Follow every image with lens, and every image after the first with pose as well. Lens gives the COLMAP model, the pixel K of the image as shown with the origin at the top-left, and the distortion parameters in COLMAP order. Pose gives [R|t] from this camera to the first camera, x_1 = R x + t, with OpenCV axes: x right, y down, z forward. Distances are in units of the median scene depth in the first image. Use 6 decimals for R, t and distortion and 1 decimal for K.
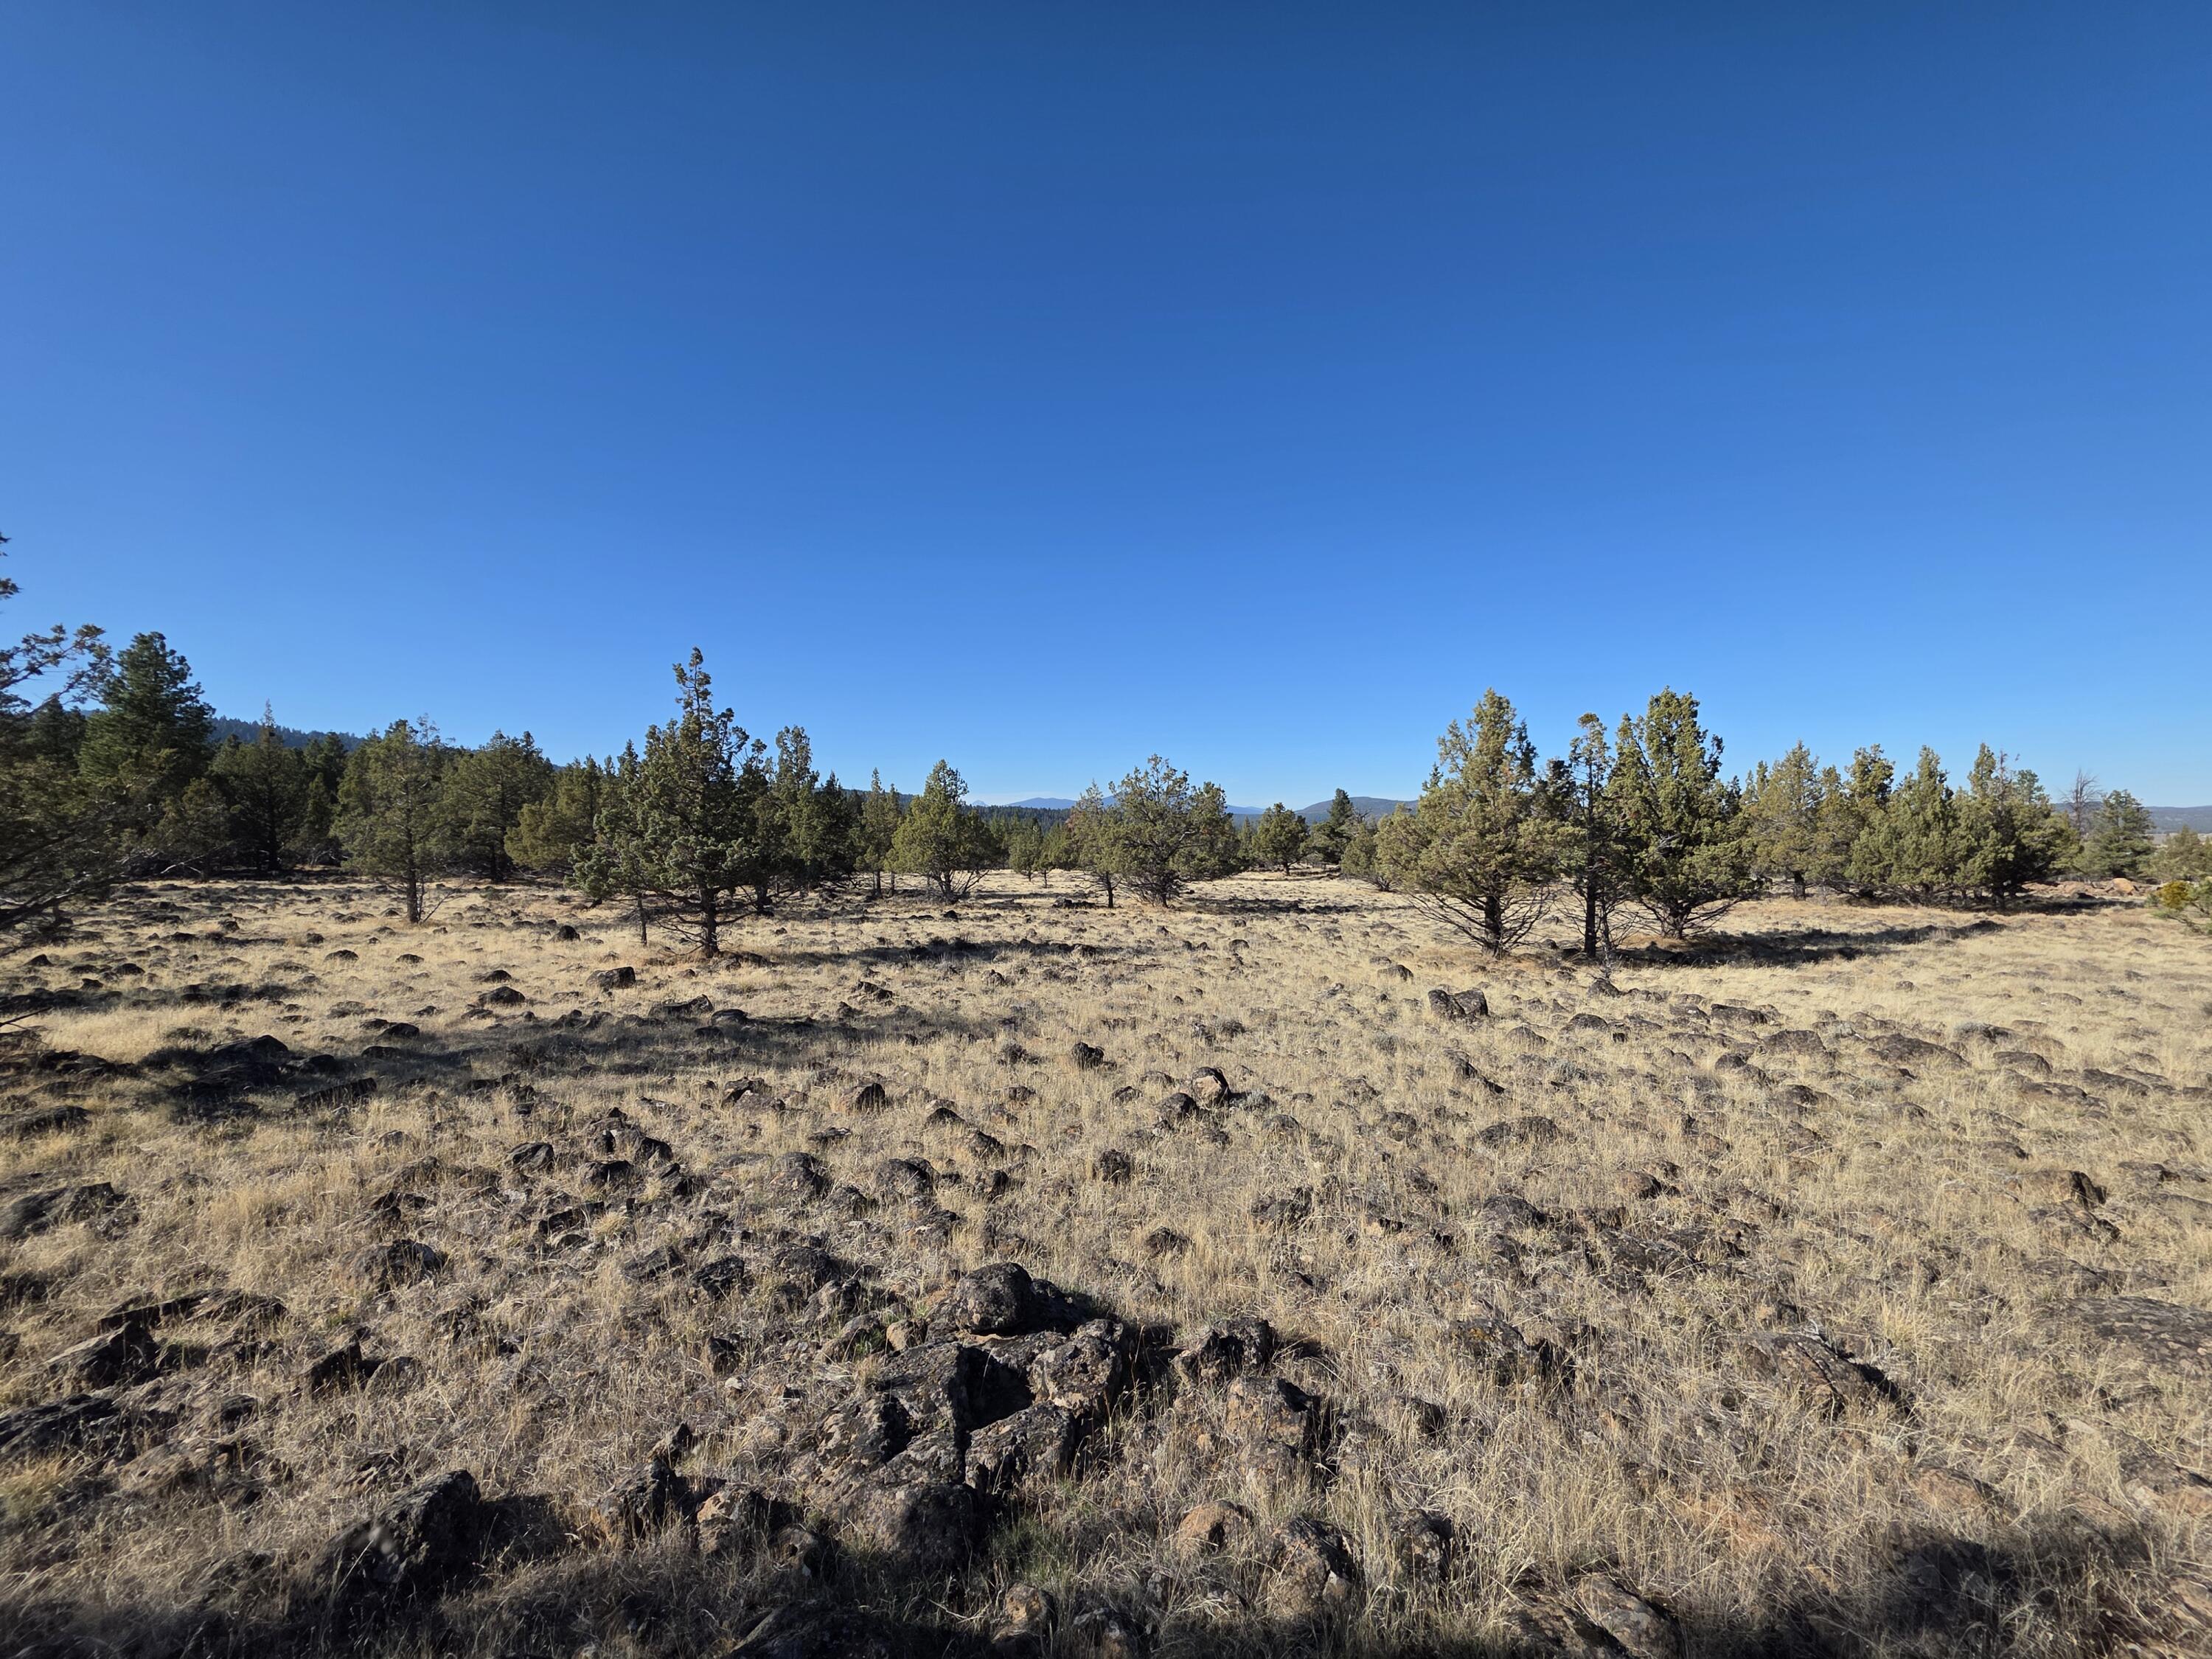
lens RADIAL K [[872.0, 0, 1106.0], [0, 872.0, 829.5], [0, 0, 1]] dist [0.002172, 0.000389]
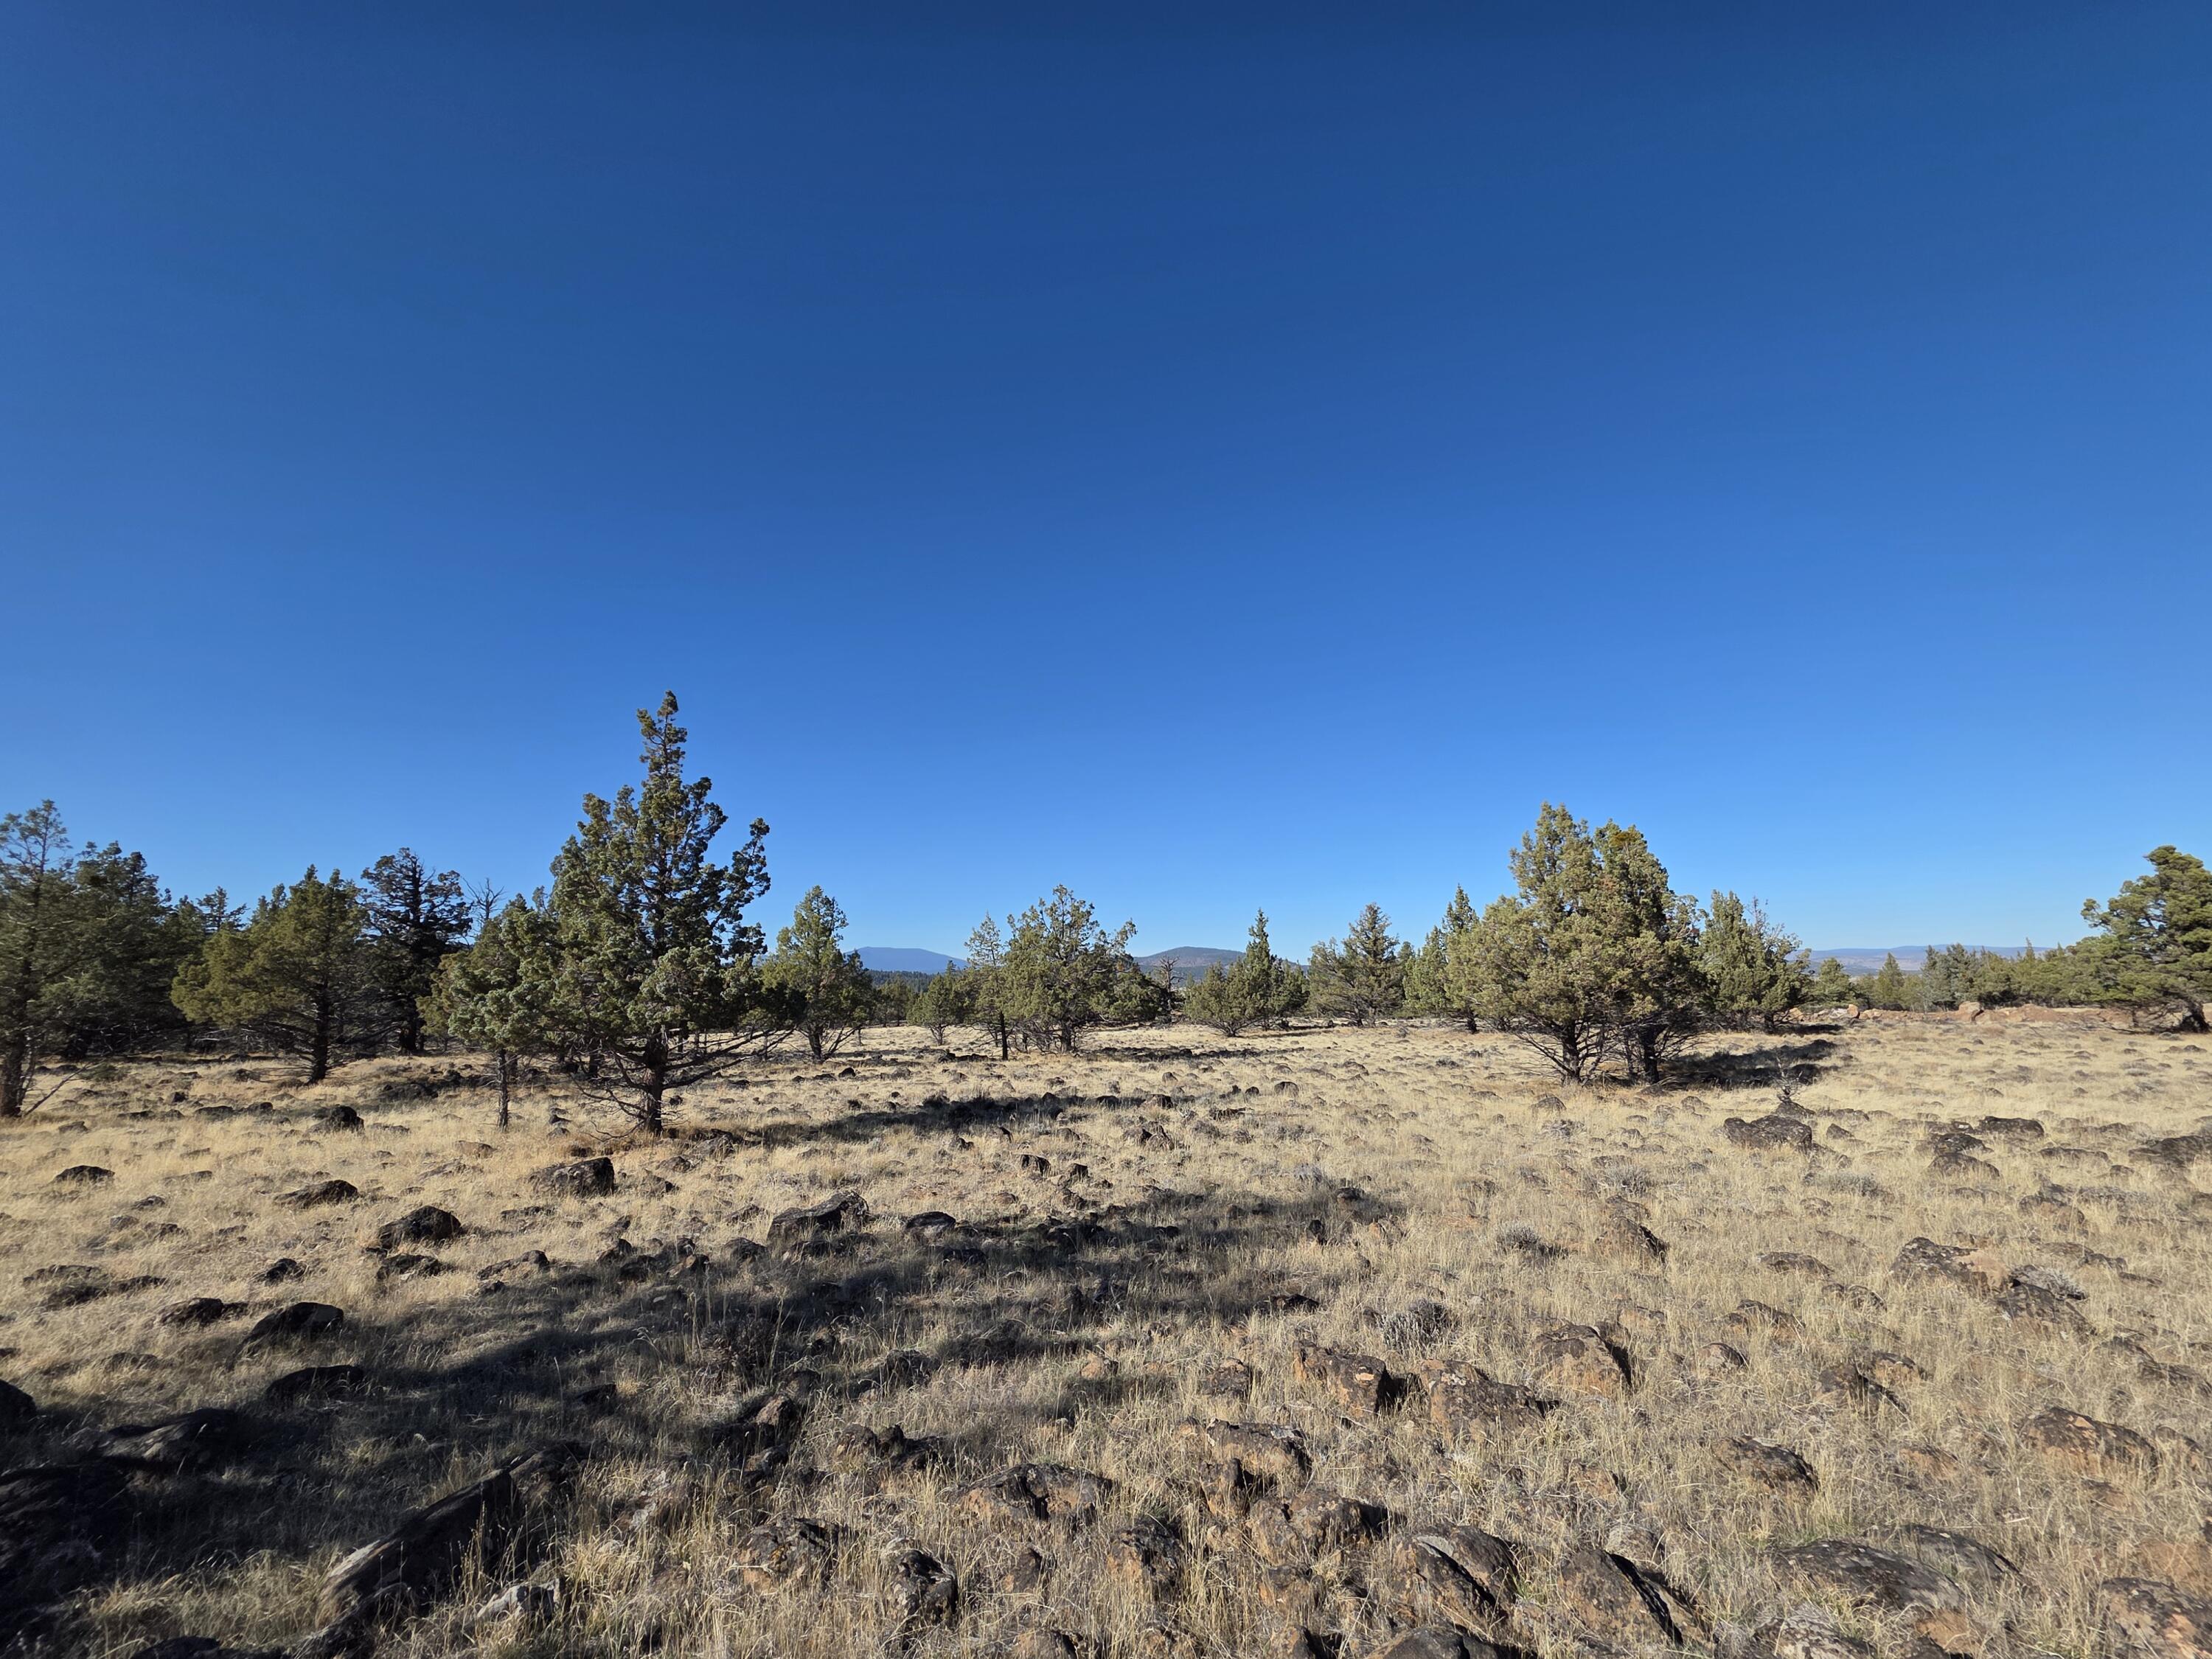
lens RADIAL K [[872.0, 0, 1106.0], [0, 872.0, 829.5], [0, 0, 1]] dist [0.002172, 0.000389]
pose [[0.958661, 0.037920, 0.282013, -0.310966], [0.012461, 0.984536, -0.174741, 0.033421], [-0.284278, 0.171031, 0.943363, 0.226415]]
